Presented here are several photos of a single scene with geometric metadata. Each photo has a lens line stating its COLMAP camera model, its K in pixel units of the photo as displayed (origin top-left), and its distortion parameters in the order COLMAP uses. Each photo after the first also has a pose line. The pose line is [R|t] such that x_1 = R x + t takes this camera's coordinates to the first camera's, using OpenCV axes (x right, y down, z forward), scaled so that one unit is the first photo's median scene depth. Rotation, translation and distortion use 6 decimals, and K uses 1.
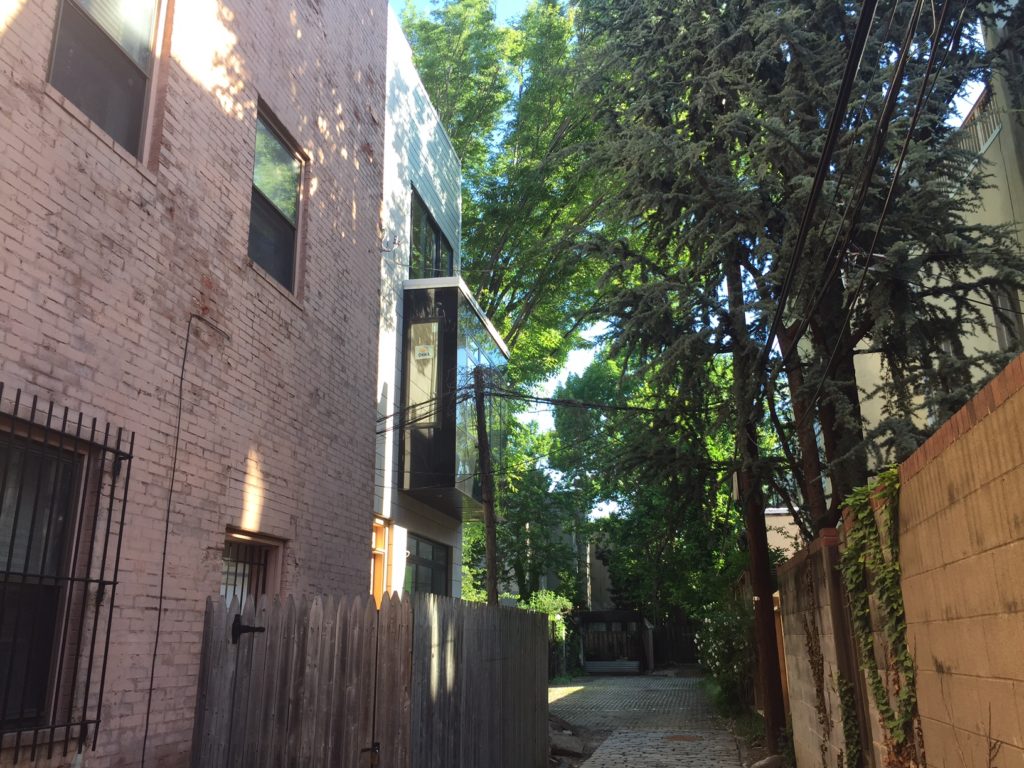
lens RADIAL K [[866.8, 0, 511.0], [0, 866.8, 383.6], [0, 0, 1]] dist [0.019605, 0.004793]
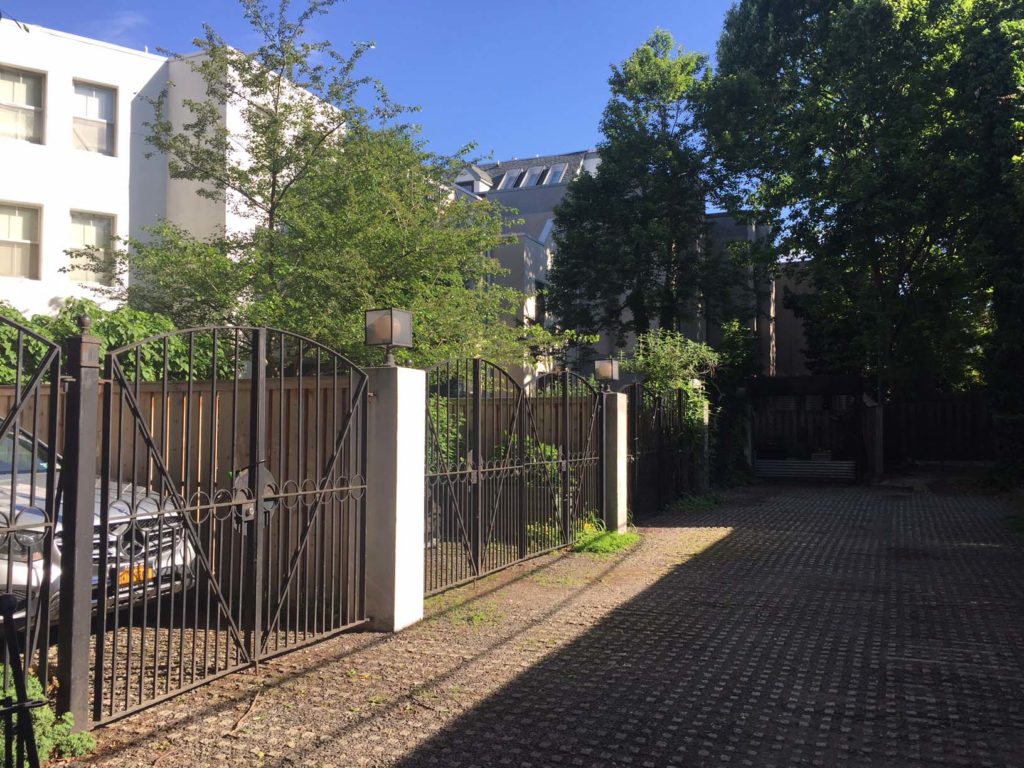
lens RADIAL K [[866.8, 0, 510.9], [0, 866.8, 382.8], [0, 0, 1]] dist [0.019605, 0.004793]
pose [[0.976358, -0.007791, -0.216021, 0.051757], [0.059967, 0.969888, 0.236052, 0.123527], [0.207677, -0.243425, 0.947425, 0.429984]]
